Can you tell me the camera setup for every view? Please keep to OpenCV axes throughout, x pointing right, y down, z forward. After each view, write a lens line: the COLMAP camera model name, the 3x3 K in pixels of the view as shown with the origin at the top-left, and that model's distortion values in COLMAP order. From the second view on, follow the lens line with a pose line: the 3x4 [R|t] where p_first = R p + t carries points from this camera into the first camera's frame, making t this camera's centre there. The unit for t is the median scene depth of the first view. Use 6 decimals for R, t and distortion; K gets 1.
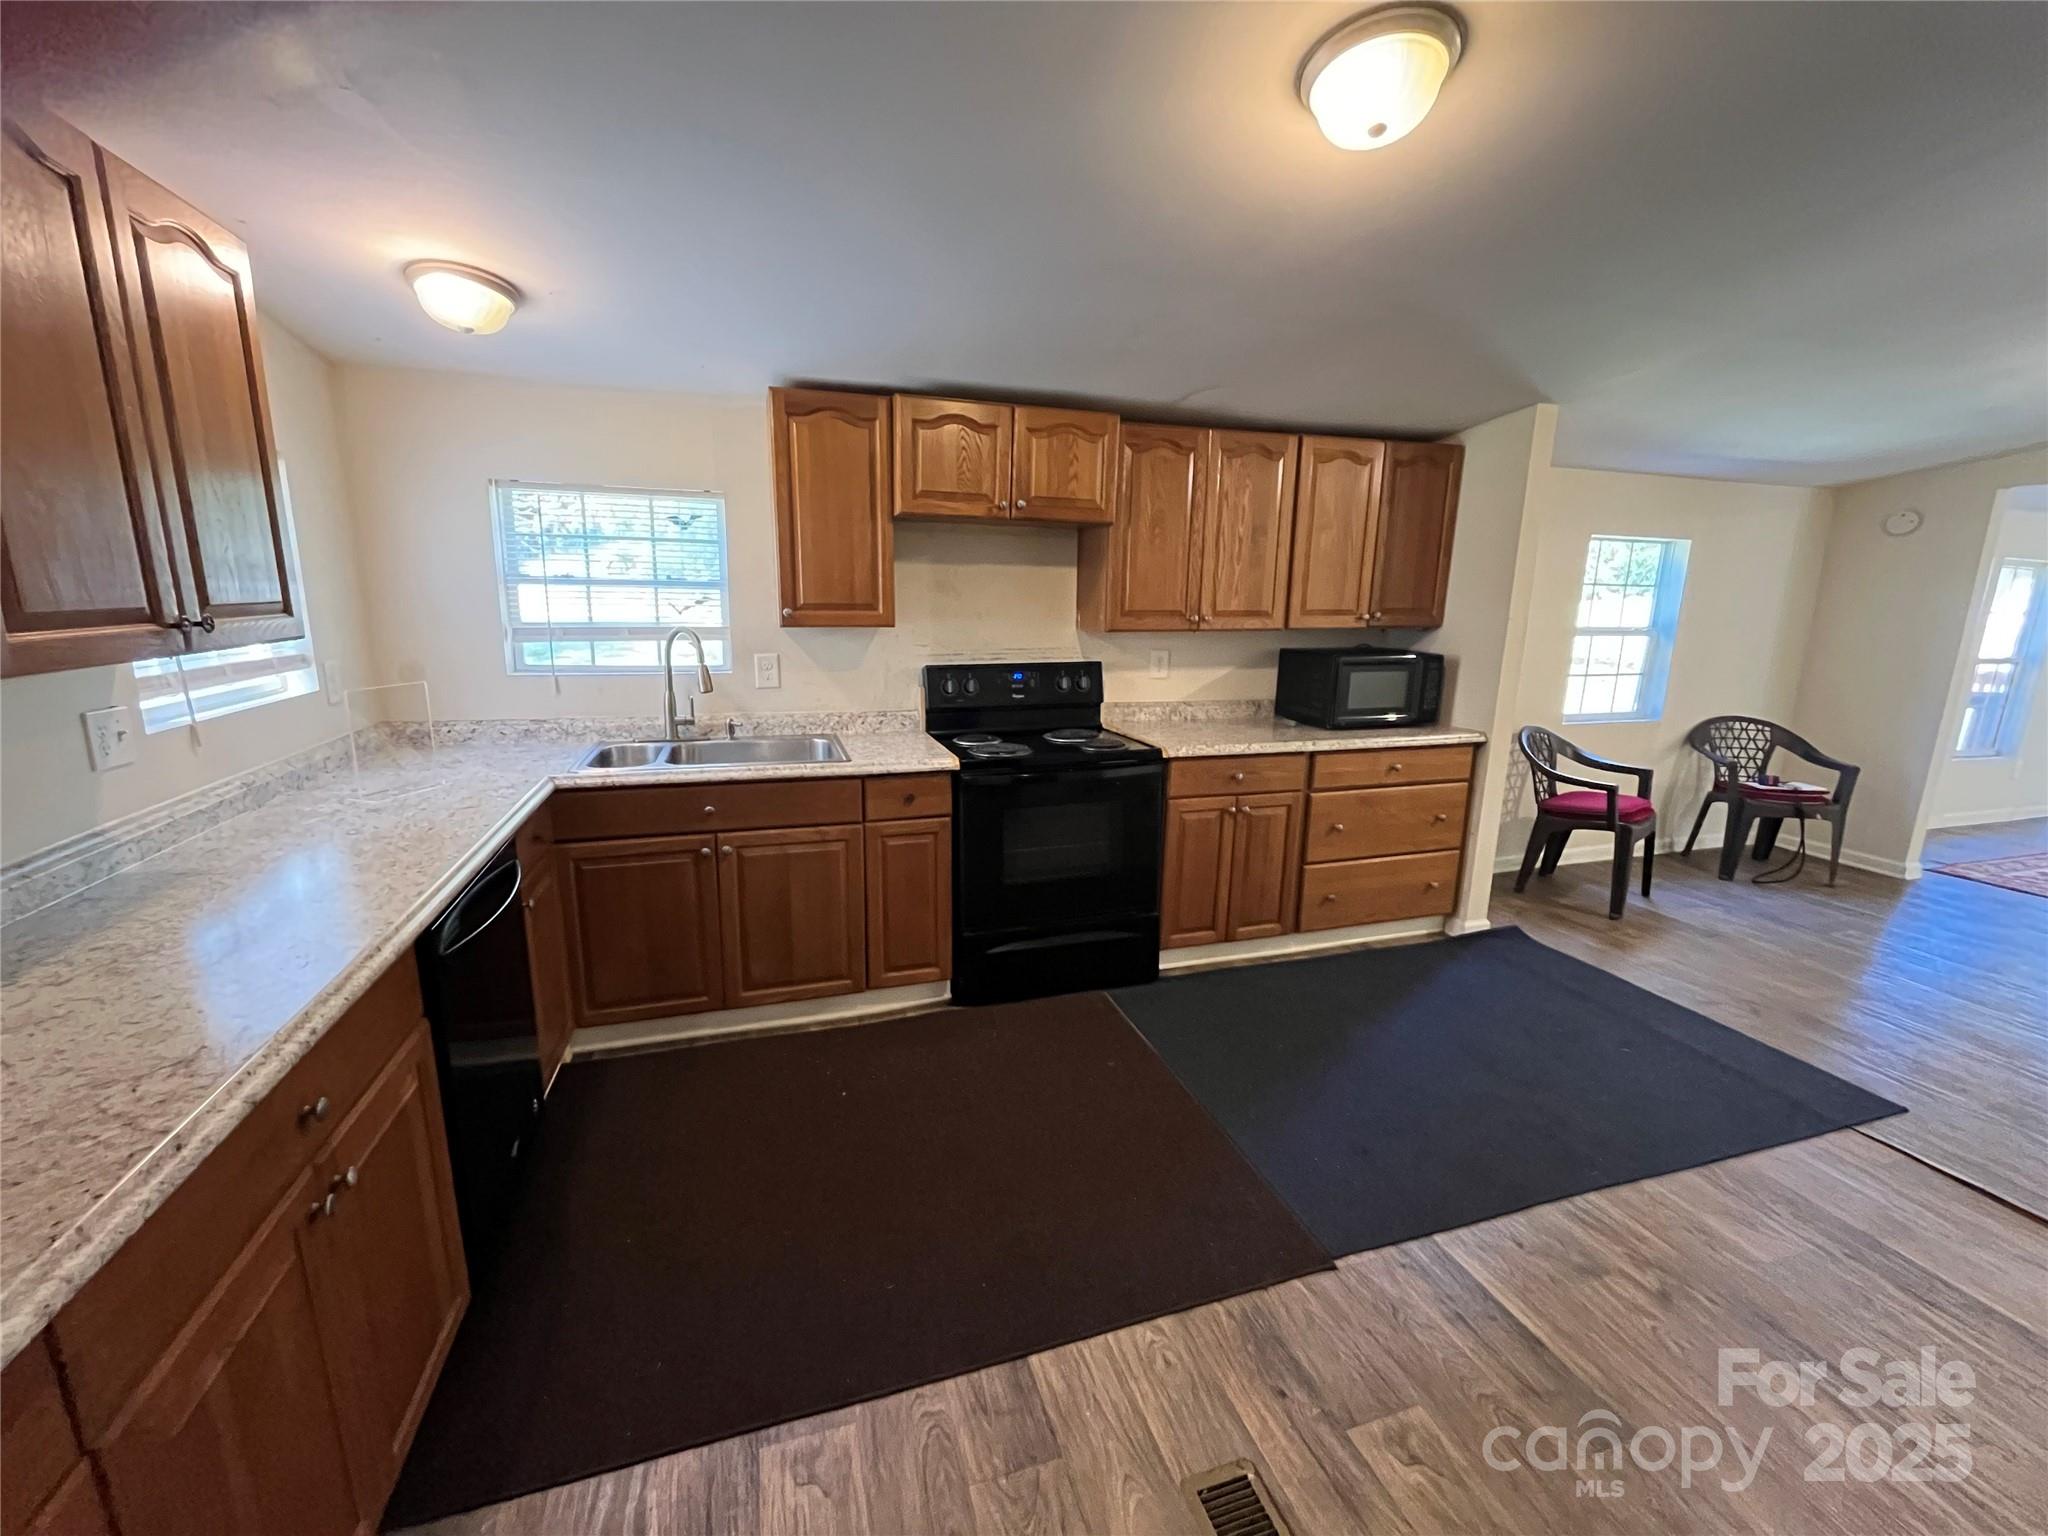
lens RADIAL K [[828.7, 0, 1020.8], [0, 828.7, 761.2], [0, 0, 1]] dist [0.000785, 0.000043]
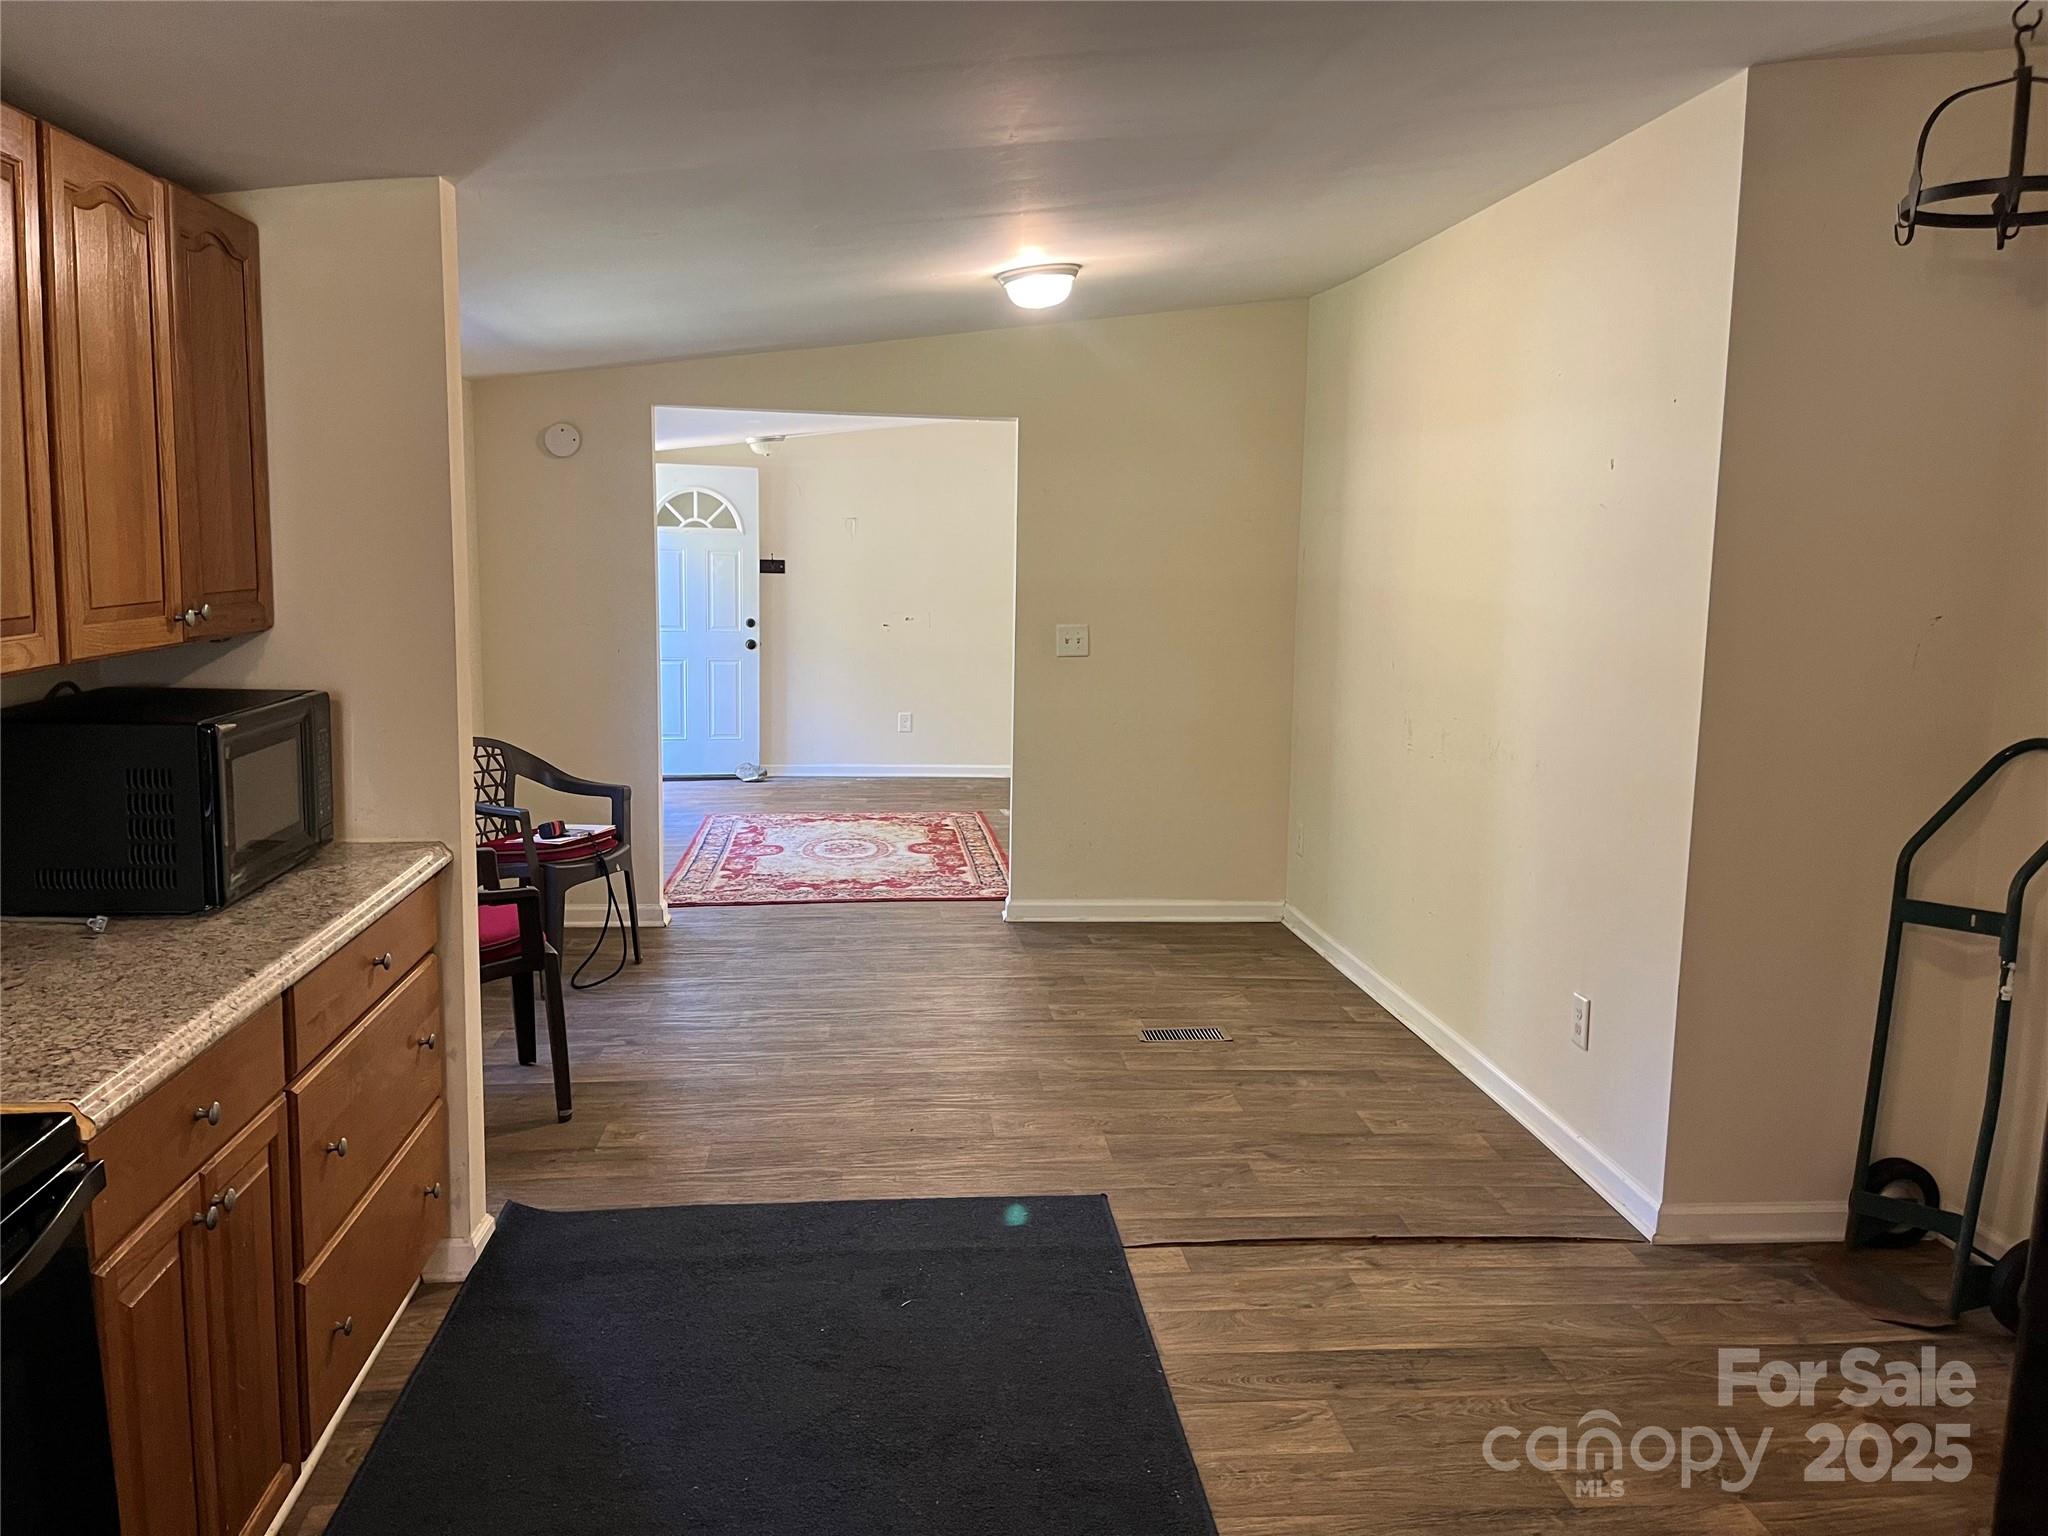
lens RADIAL K [[1553.6, 0, 1020.2], [0, 1553.6, 761.8], [0, 0, 1]] dist [-0.004057, -0.002715]
pose [[0.208498, -0.145439, 0.967148, -0.221047], [0.189590, 0.976134, 0.105919, -0.107364], [-0.959471, 0.161277, 0.231096, 0.453456]]
